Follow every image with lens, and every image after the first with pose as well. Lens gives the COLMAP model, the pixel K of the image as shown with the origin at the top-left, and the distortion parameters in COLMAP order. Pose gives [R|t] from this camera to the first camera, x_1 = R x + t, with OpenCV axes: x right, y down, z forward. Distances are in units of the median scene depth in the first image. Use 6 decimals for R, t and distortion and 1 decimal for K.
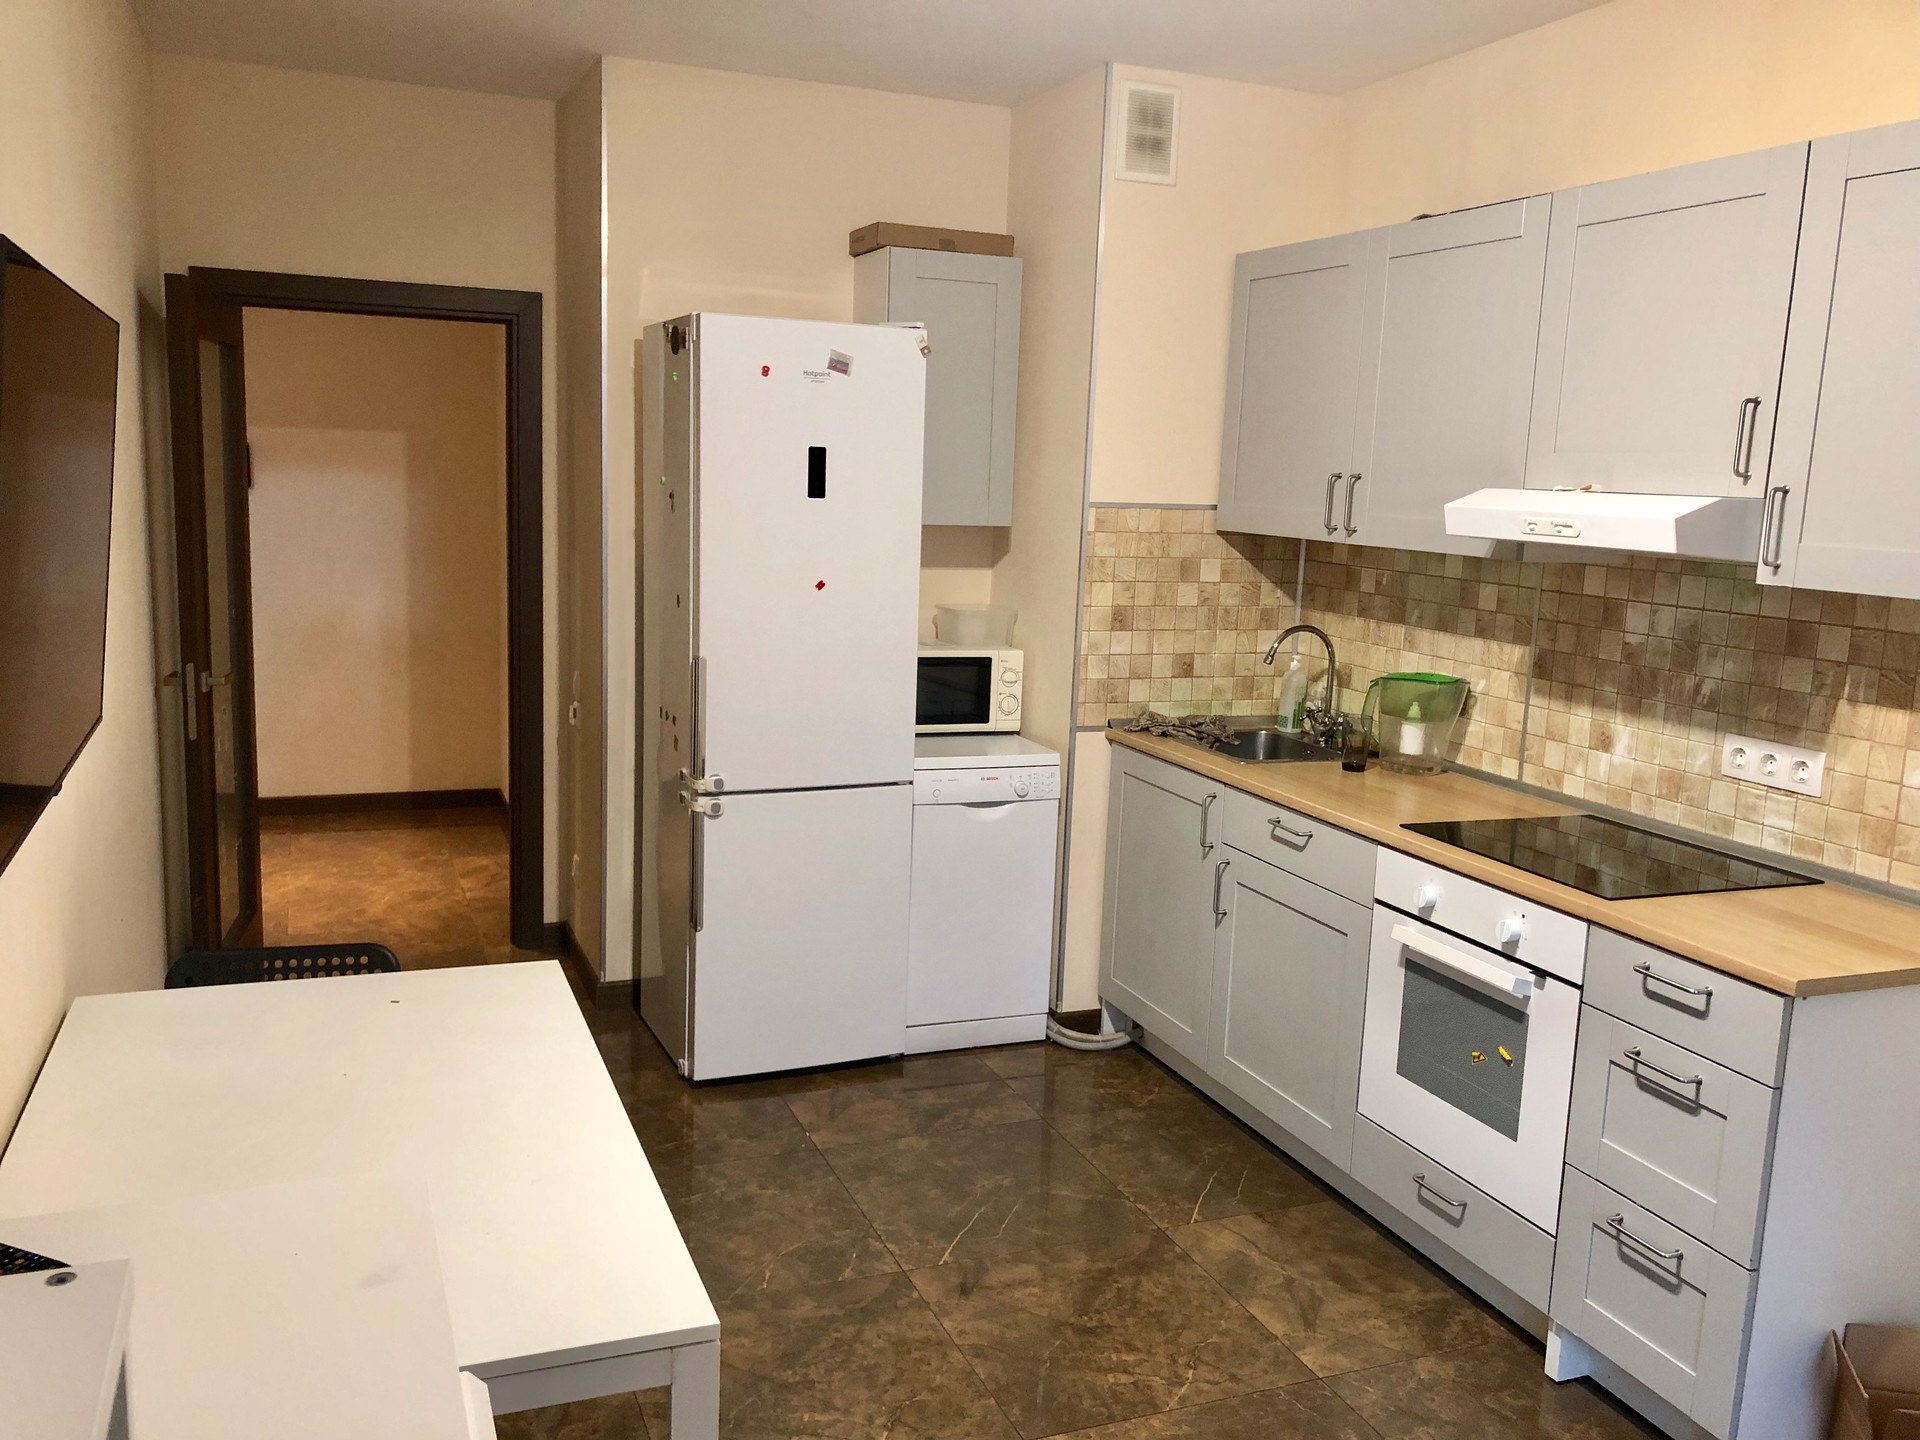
lens RADIAL K [[1566.9, 0, 962.8], [0, 1566.9, 731.9], [0, 0, 1]] dist [0.010166, 0.014848]
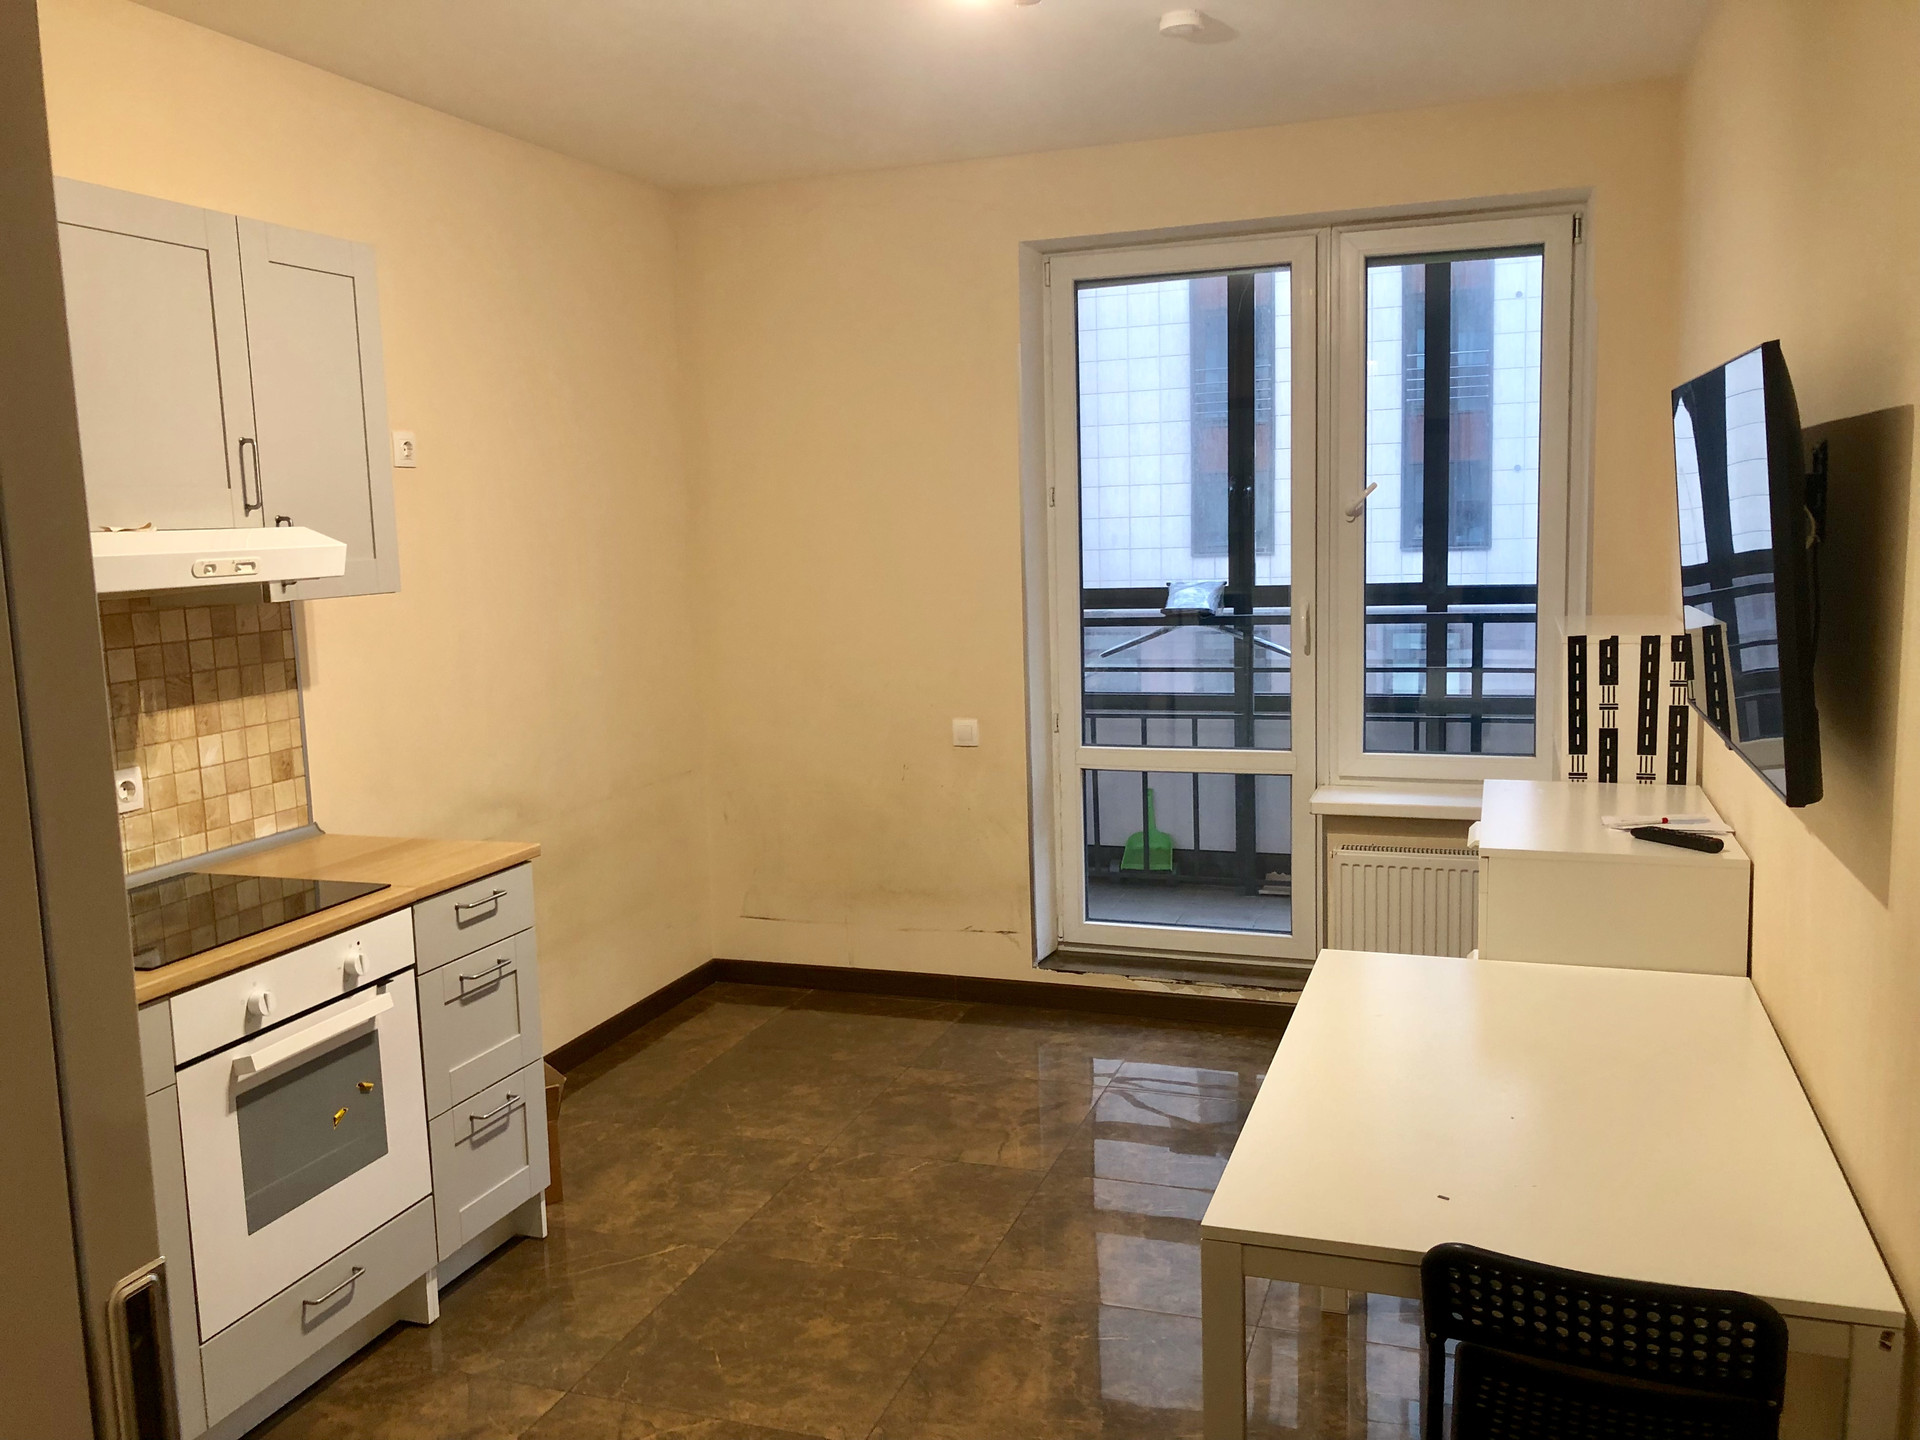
lens RADIAL K [[1566.9, 0, 962.7], [0, 1566.9, 709.3], [0, 0, 1]] dist [0.010166, 0.014848]
pose [[-0.751615, -0.100899, 0.651839, -0.573990], [0.108139, 0.956010, 0.272674, -0.257963], [-0.650677, 0.275435, -0.707640, 1.398664]]
